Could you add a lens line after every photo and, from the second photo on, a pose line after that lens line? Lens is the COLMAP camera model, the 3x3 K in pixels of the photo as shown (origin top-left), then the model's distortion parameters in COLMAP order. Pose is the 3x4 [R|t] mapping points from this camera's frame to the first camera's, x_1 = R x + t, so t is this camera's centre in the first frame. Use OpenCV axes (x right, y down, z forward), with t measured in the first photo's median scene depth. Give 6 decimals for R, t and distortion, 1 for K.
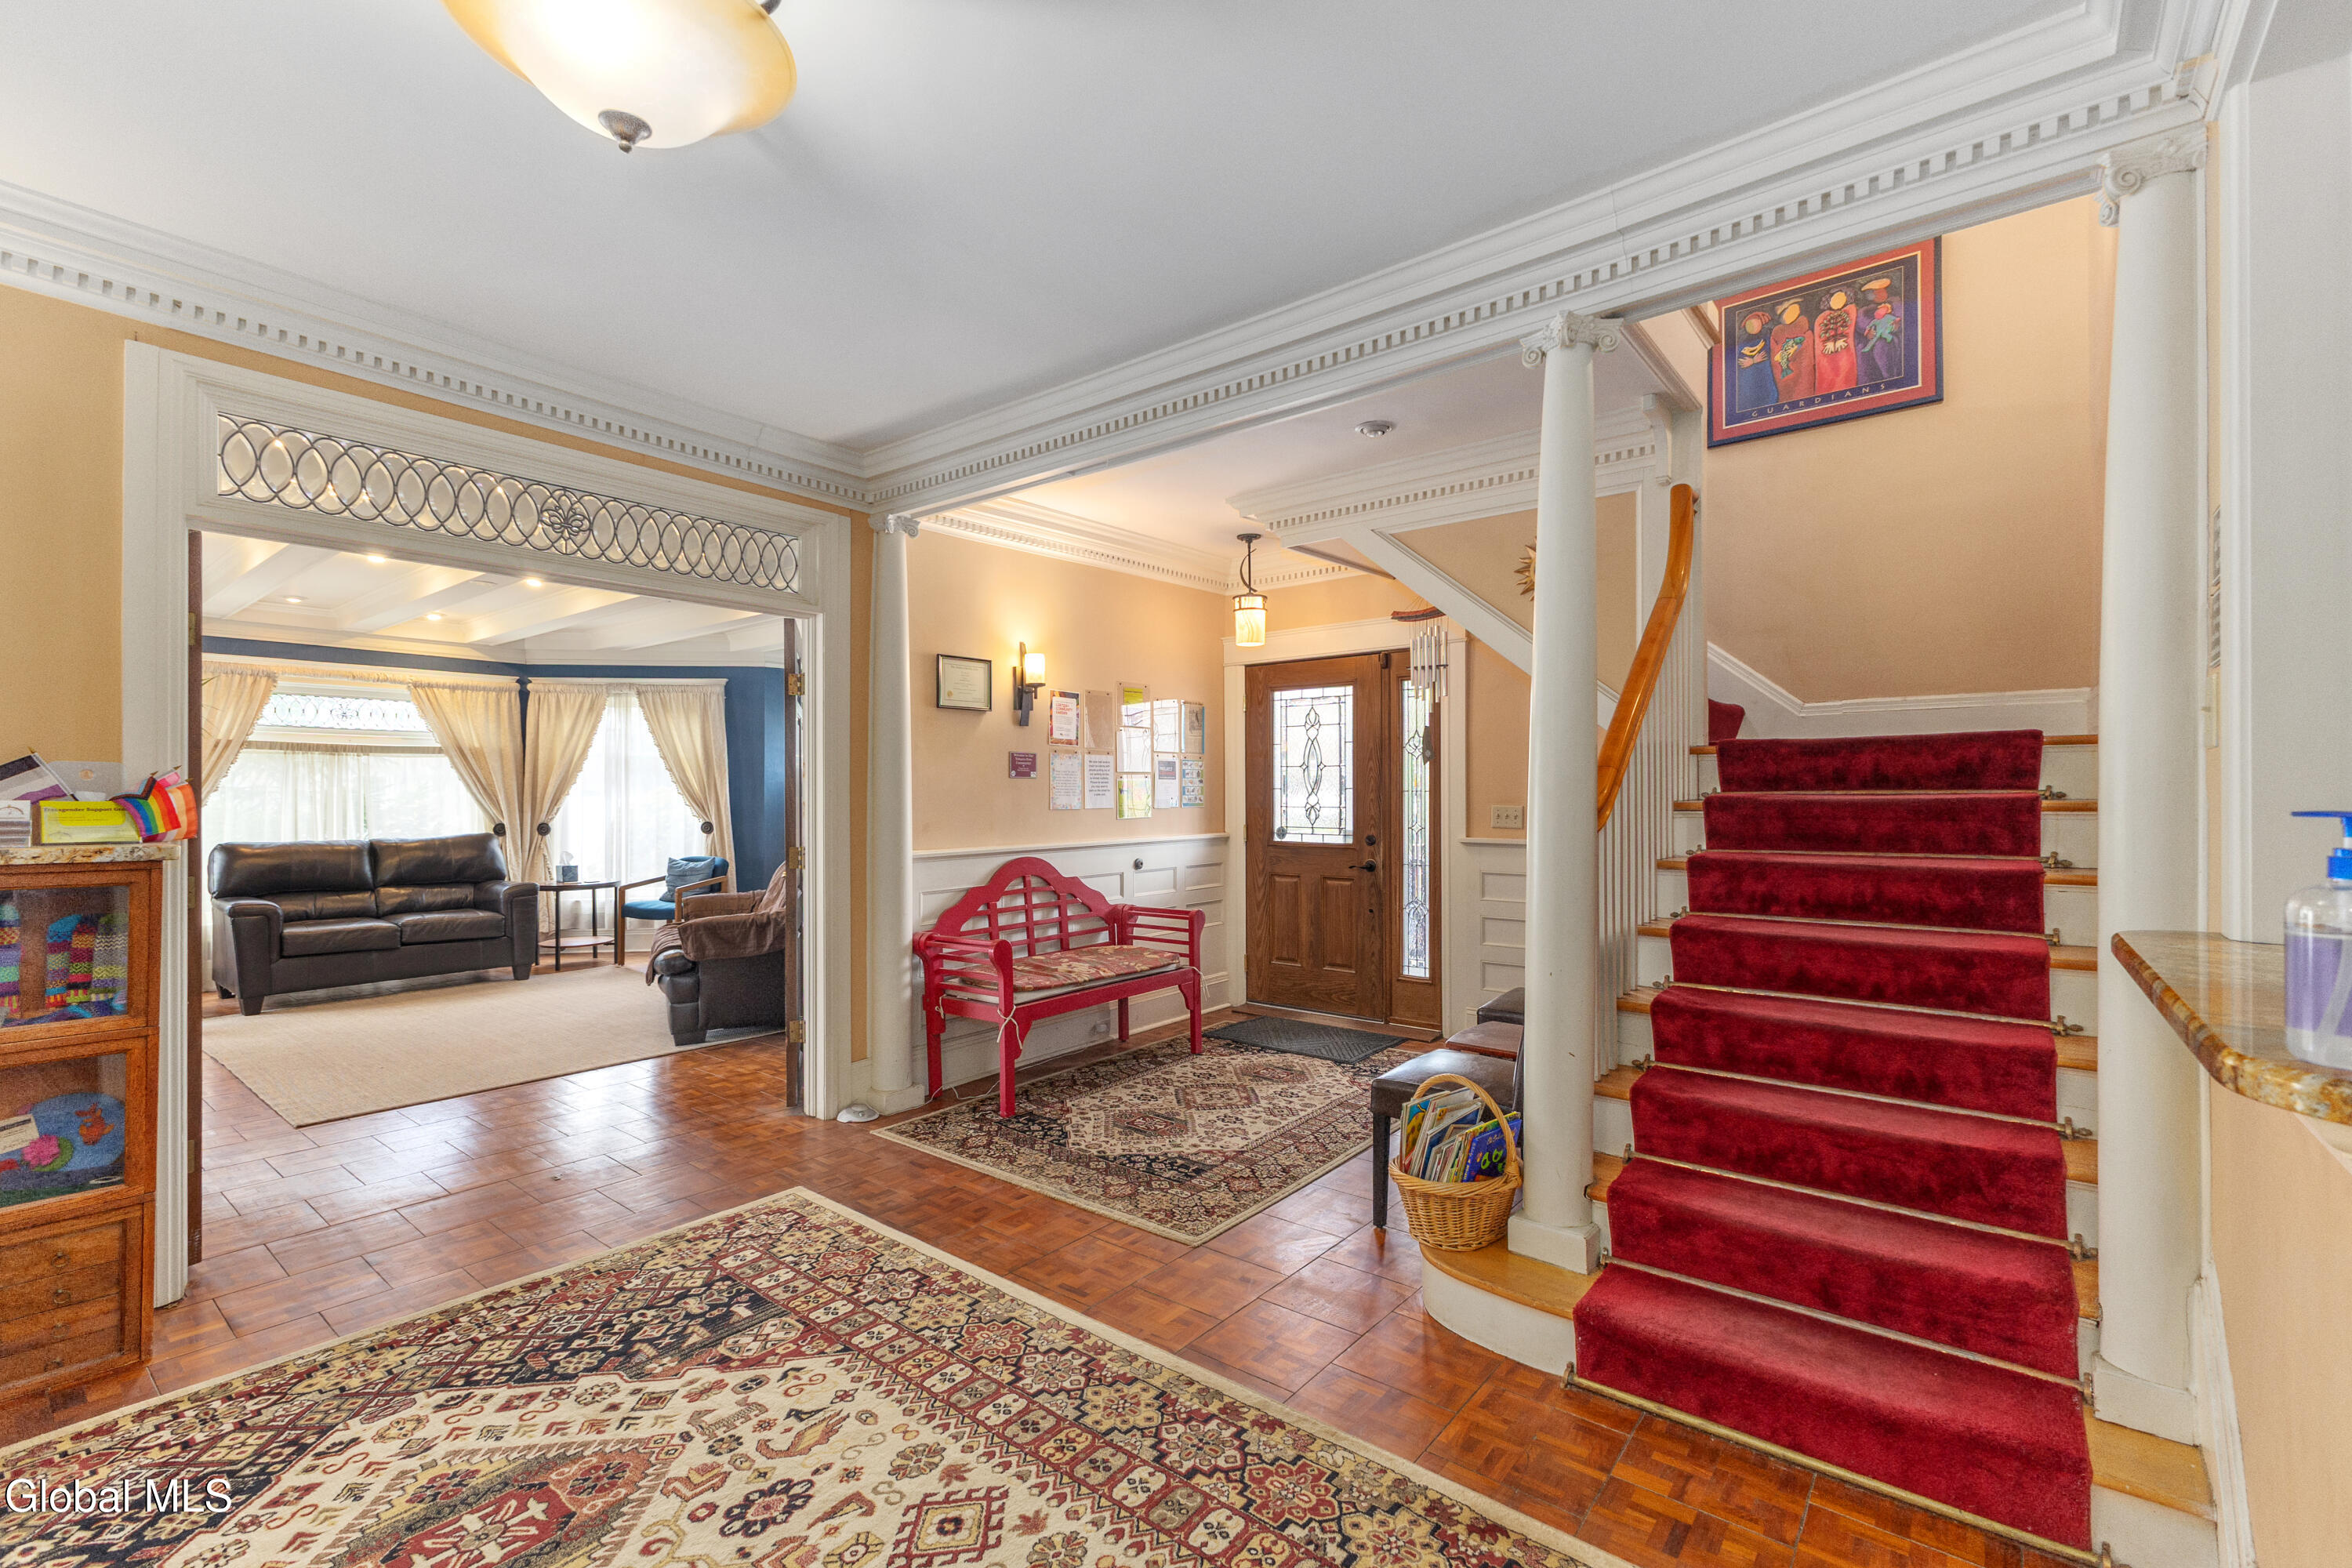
lens RADIAL K [[1019.9, 0, 1177.1], [0, 1019.9, 793.9], [0, 0, 1]] dist [0.005778, 0.000343]
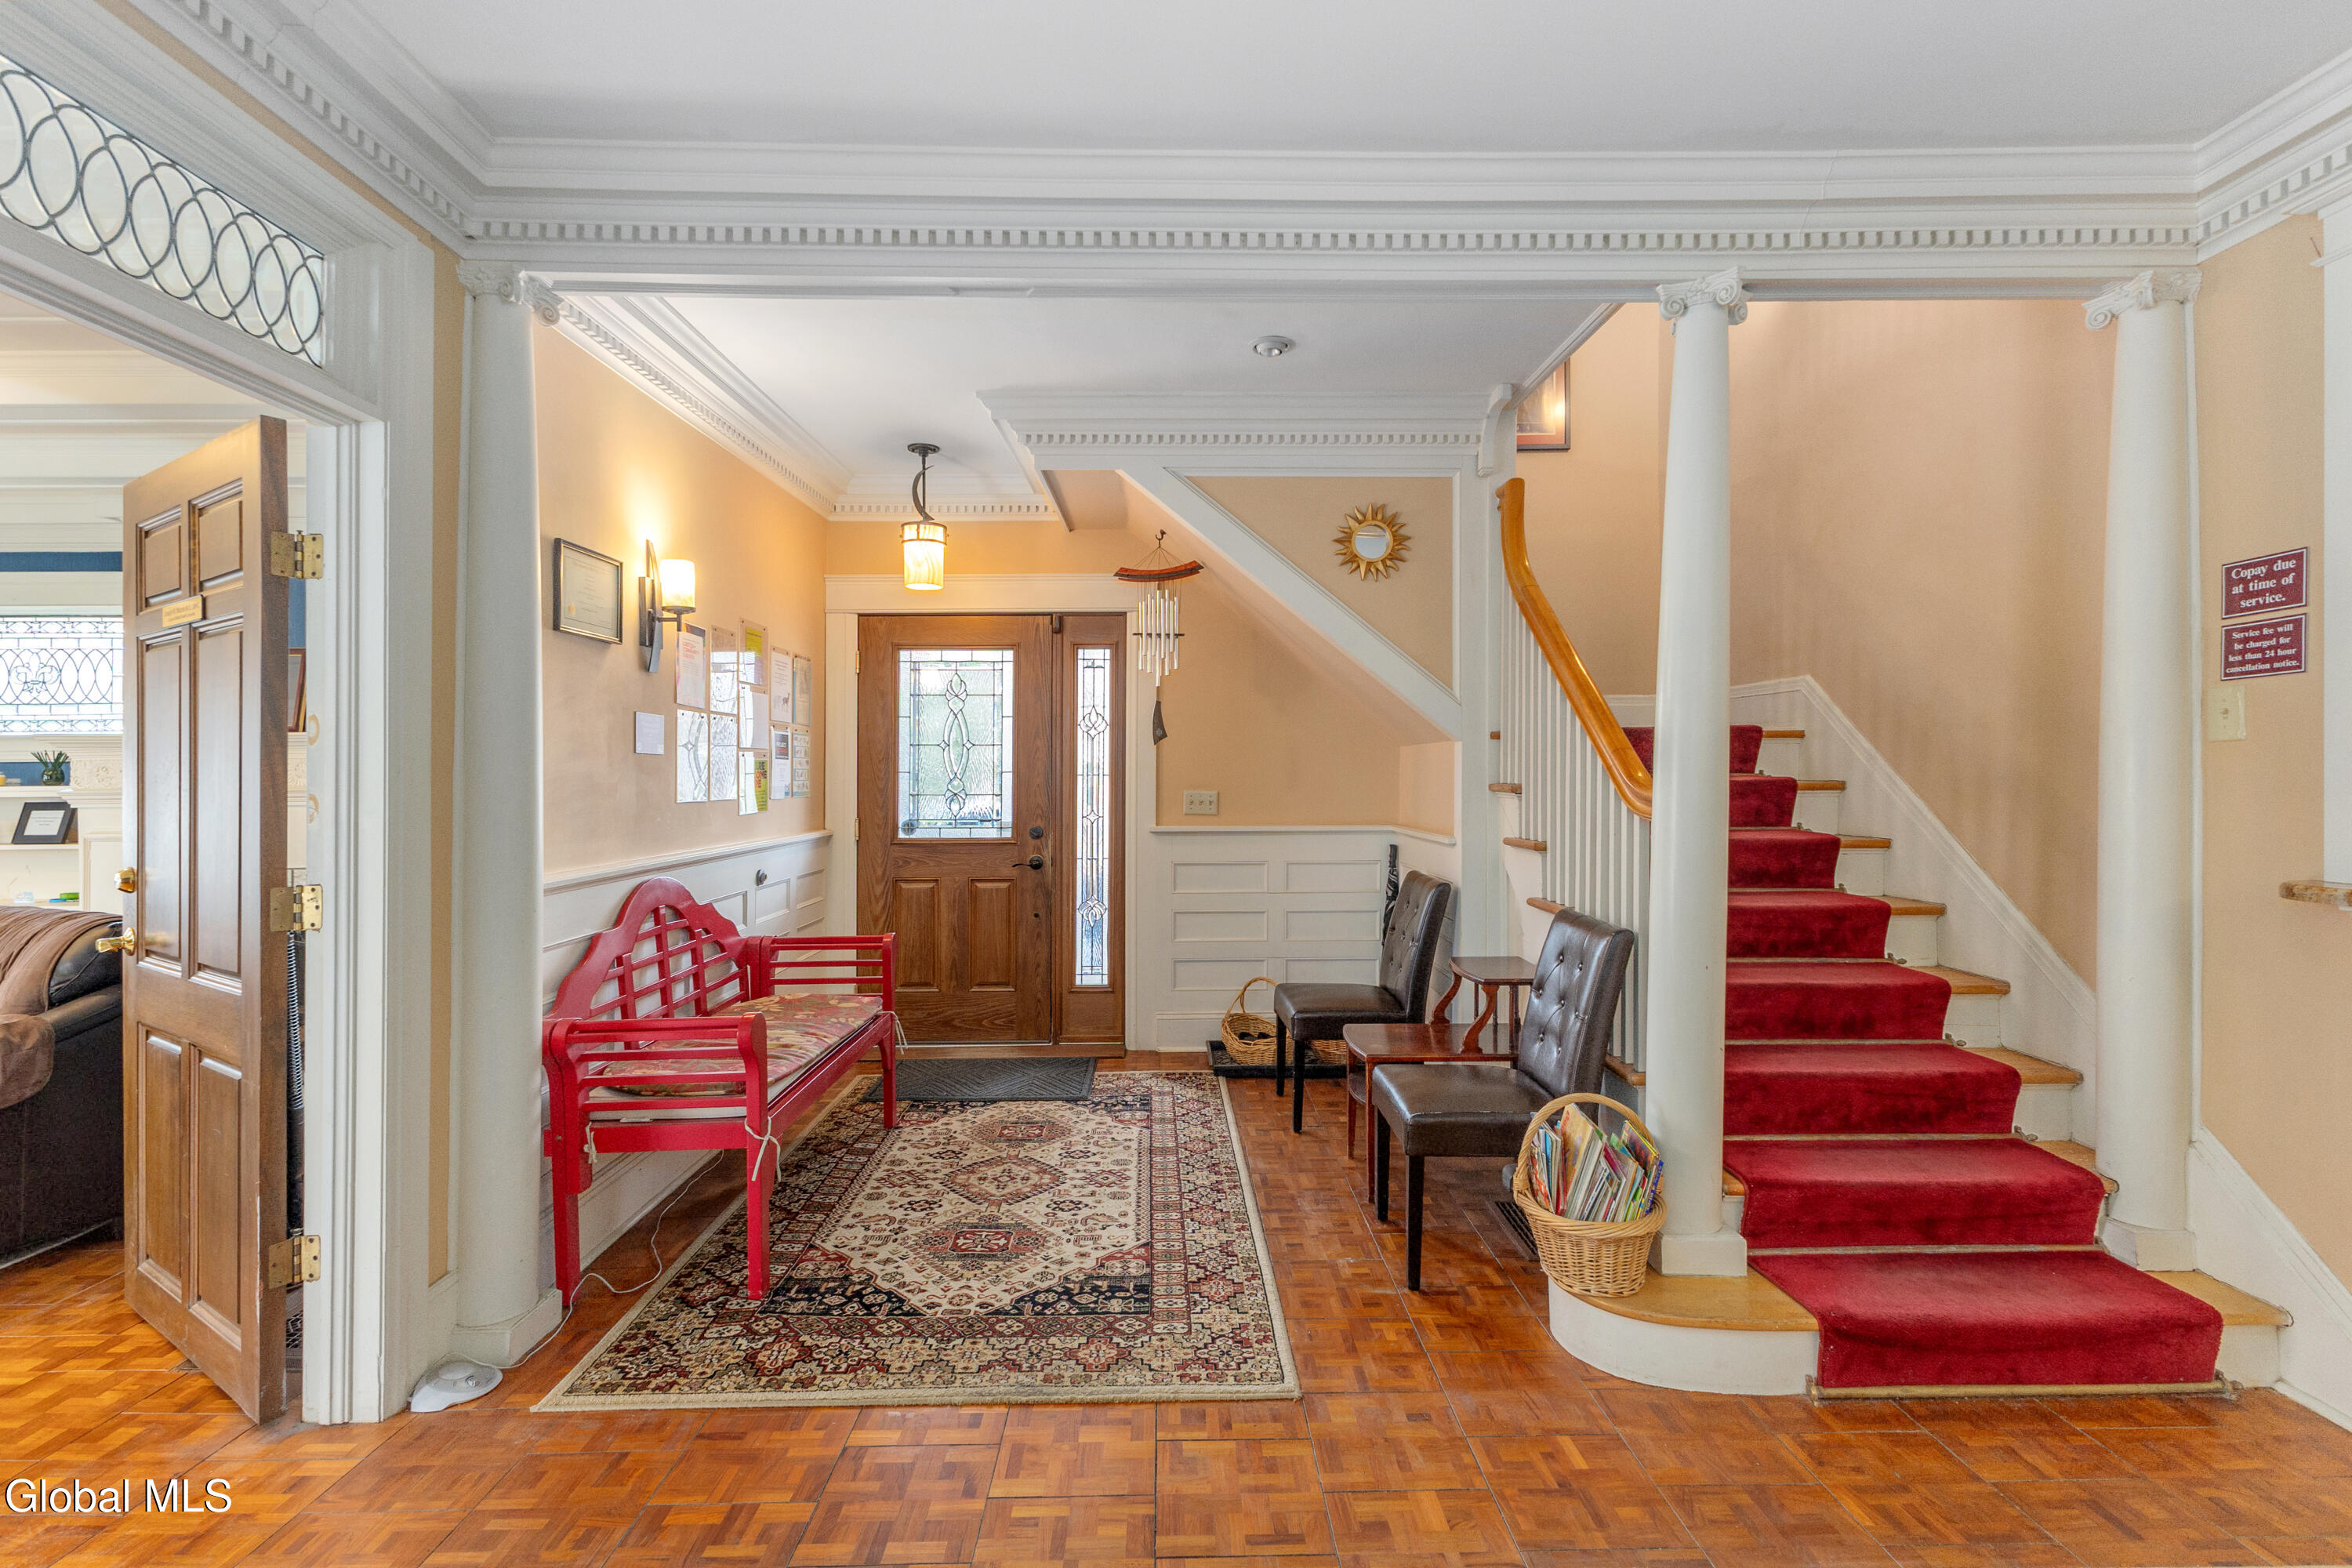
lens RADIAL K [[1040.4, 0, 1206.1], [0, 1040.4, 783.6], [0, 0, 1]] dist [0.011732, 0.000259]
pose [[0.766443, -0.004374, 0.642298, -0.342616], [0.001680, 0.999987, 0.004804, 0.000132], [-0.642310, -0.002603, 0.766440, 0.314502]]
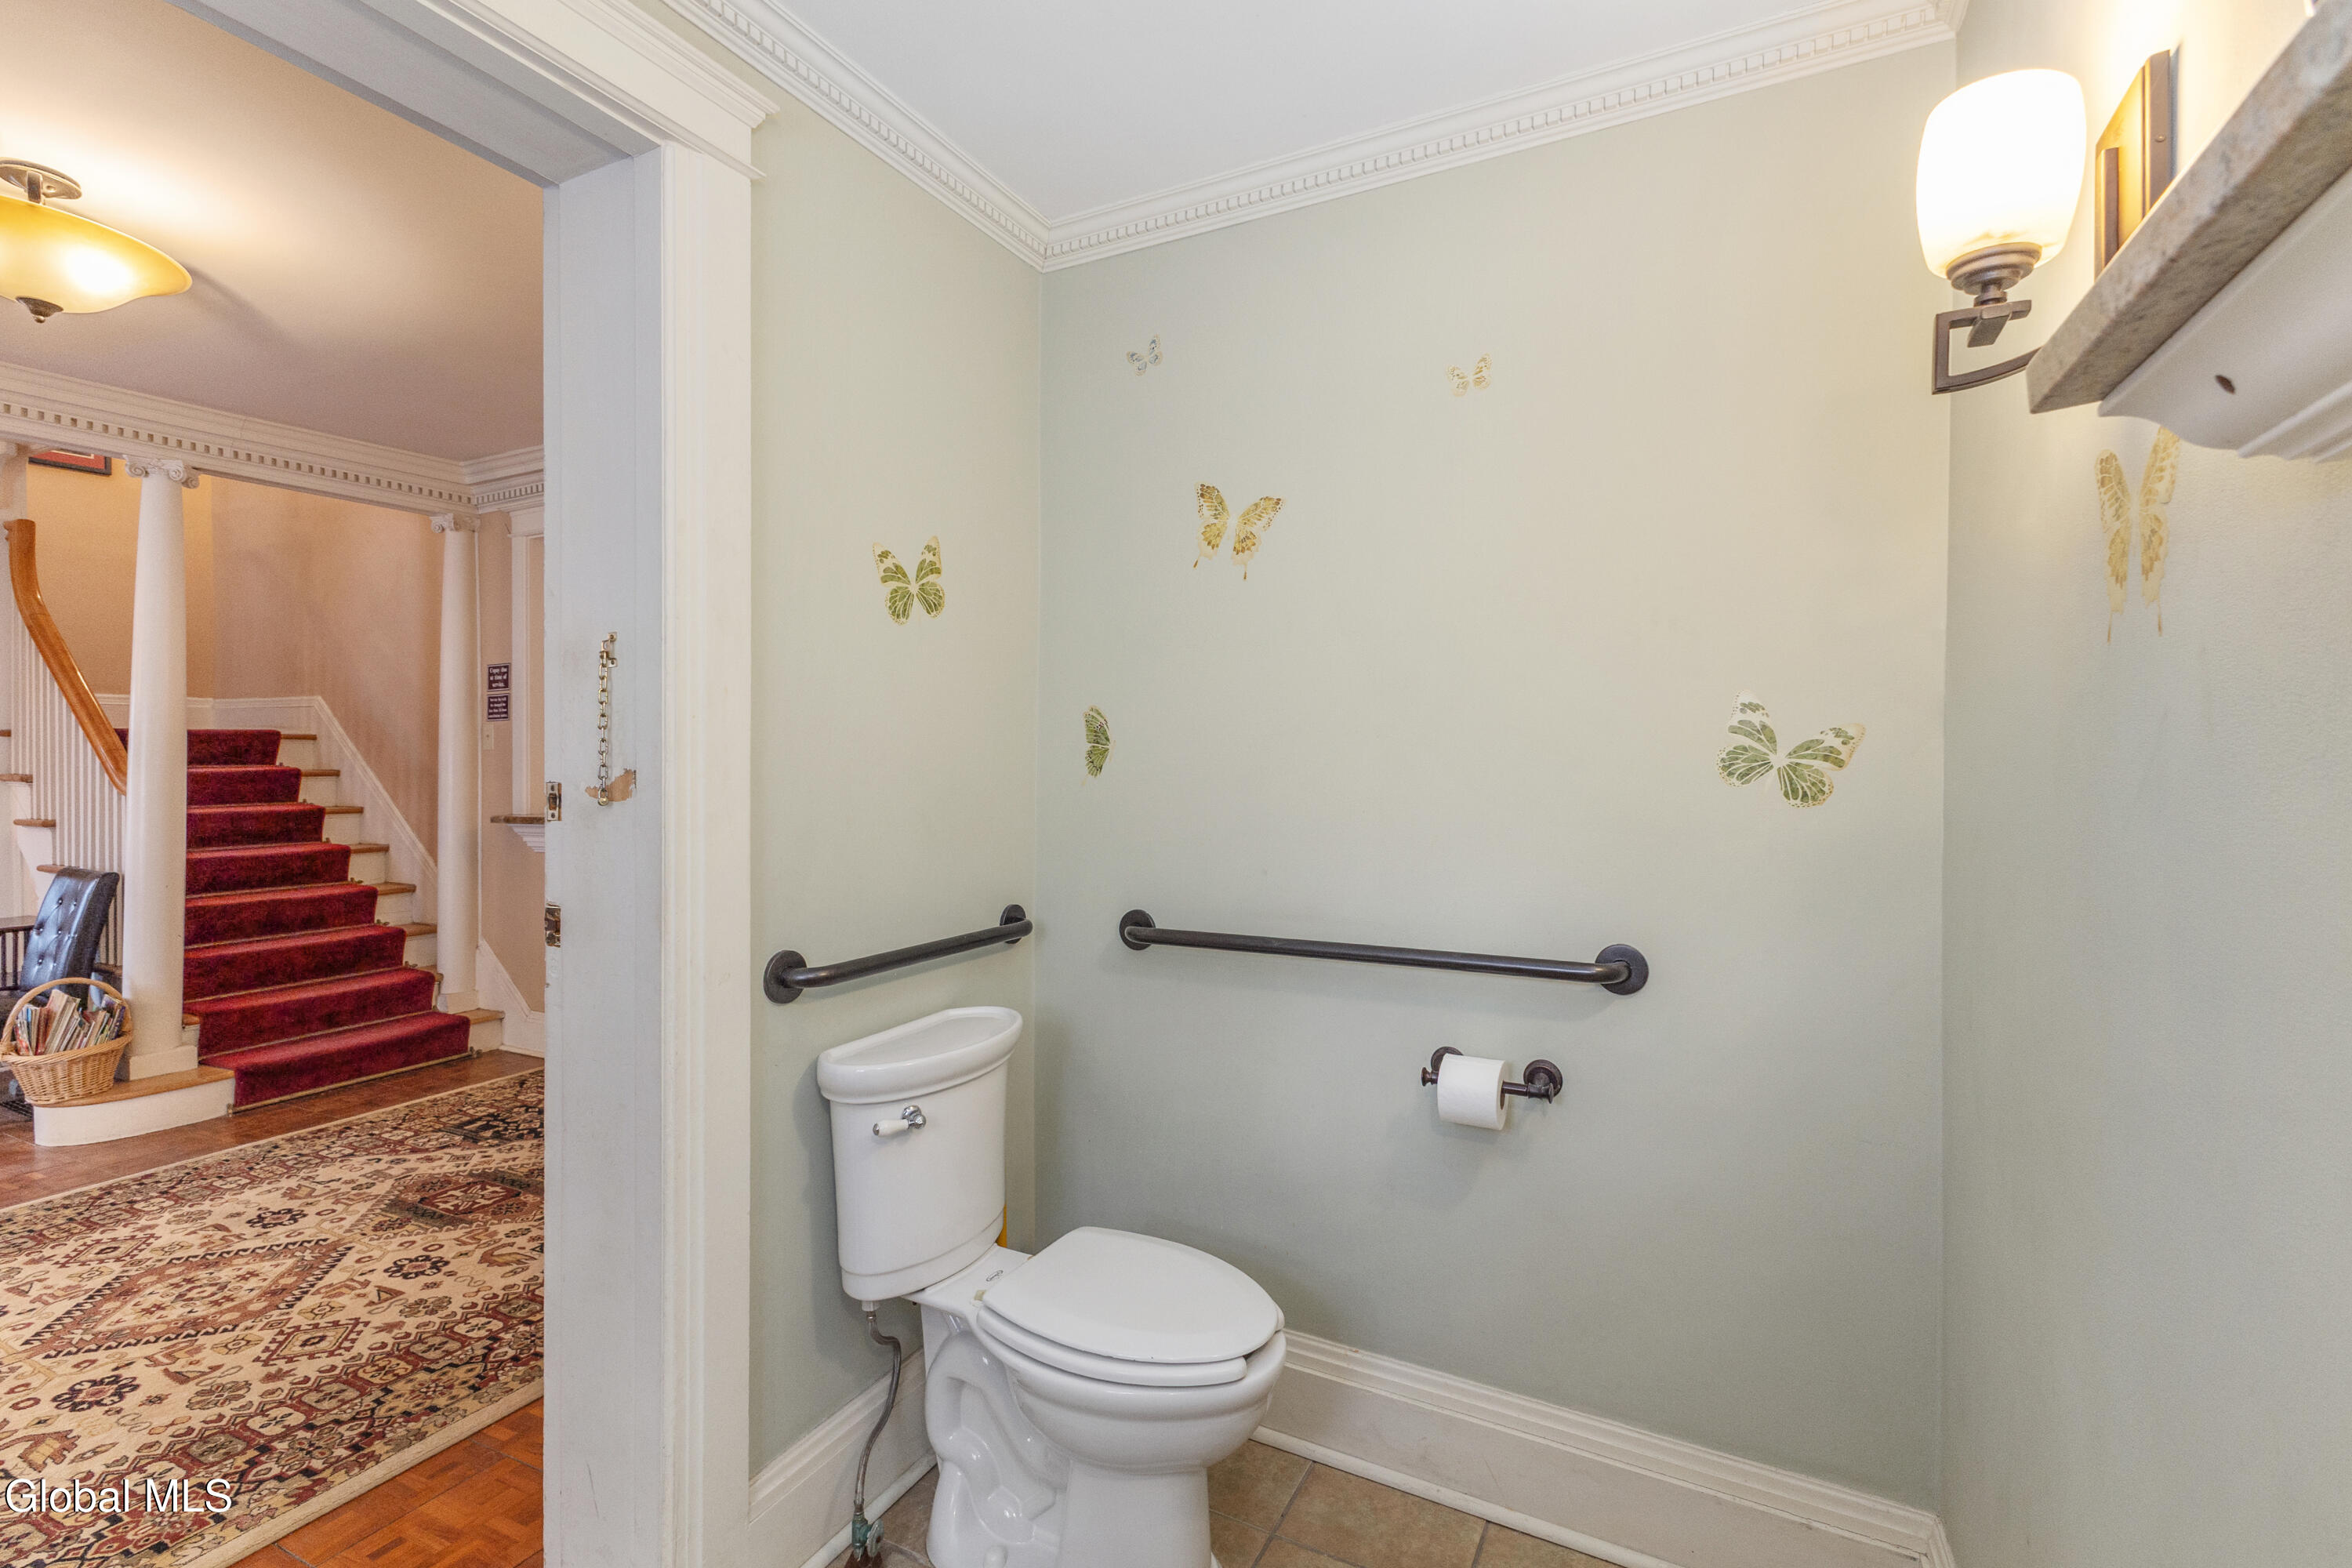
lens RADIAL K [[1045.9, 0, 1172.1], [0, 1045.9, 773.6], [0, 0, 1]] dist [0.000453, -0.005001]
pose [[-0.192517, -0.010884, 0.981233, -0.826427], [0.003239, 0.999926, 0.011727, -0.004366], [-0.981288, 0.005436, -0.192468, -0.107719]]
